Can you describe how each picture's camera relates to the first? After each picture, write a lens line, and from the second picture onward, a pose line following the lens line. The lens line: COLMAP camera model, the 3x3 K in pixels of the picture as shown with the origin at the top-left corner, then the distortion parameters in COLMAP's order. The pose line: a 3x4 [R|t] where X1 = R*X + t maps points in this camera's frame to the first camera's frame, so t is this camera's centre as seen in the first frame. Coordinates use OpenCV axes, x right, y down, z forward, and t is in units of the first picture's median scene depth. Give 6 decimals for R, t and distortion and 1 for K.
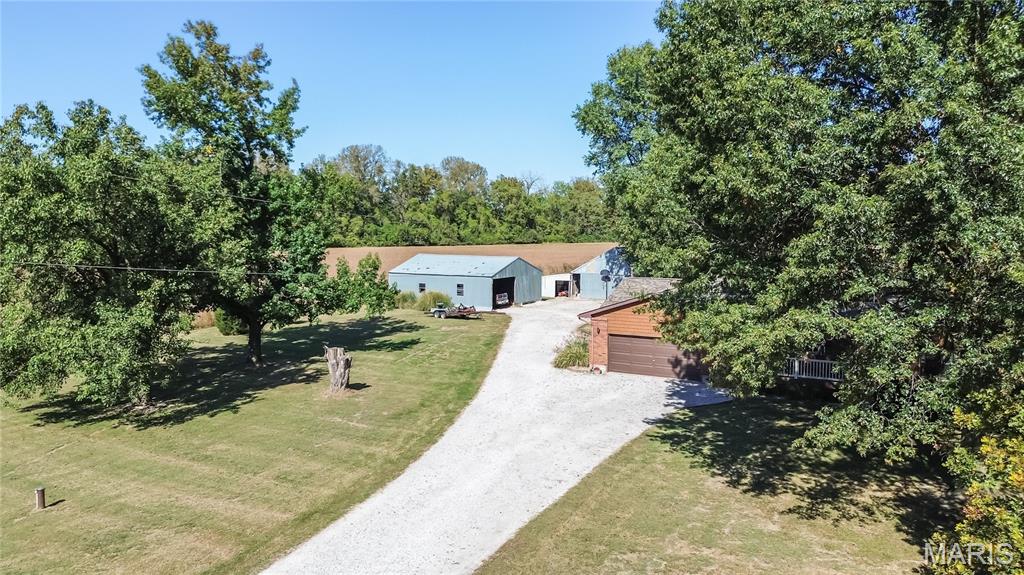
lens RADIAL K [[677.5, 0, 512.0], [0, 677.5, 287.5], [0, 0, 1]] dist [-0.019055, -0.000722]
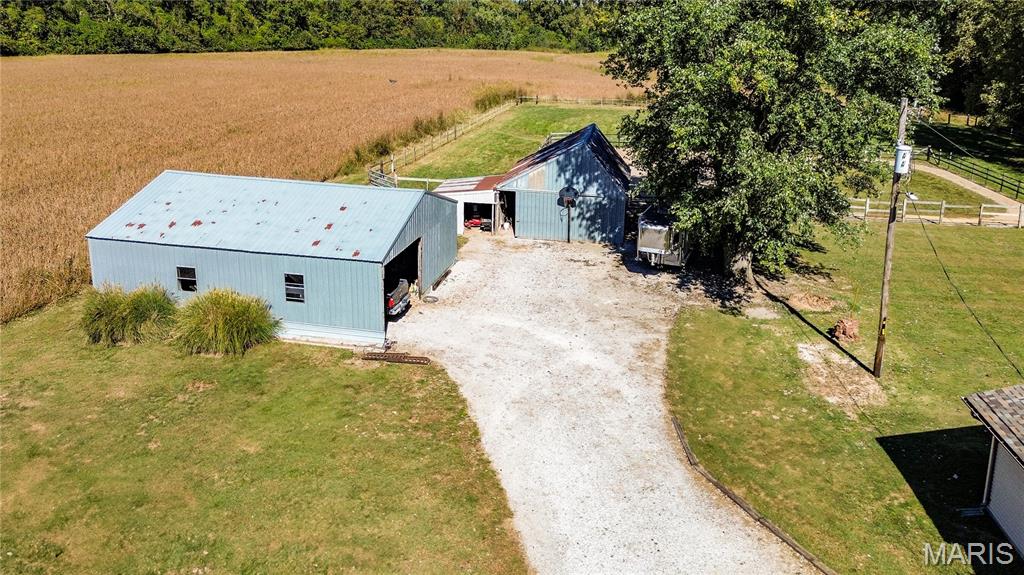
lens RADIAL K [[718.0, 0, 530.4], [0, 718.0, 201.1], [0, 0, 1]] dist [0.097434, -0.115166]
pose [[0.940395, -0.057498, 0.335189, -0.020350], [0.004157, 0.987474, 0.157728, -0.027388], [-0.340059, -0.146933, 0.928854, 0.130404]]
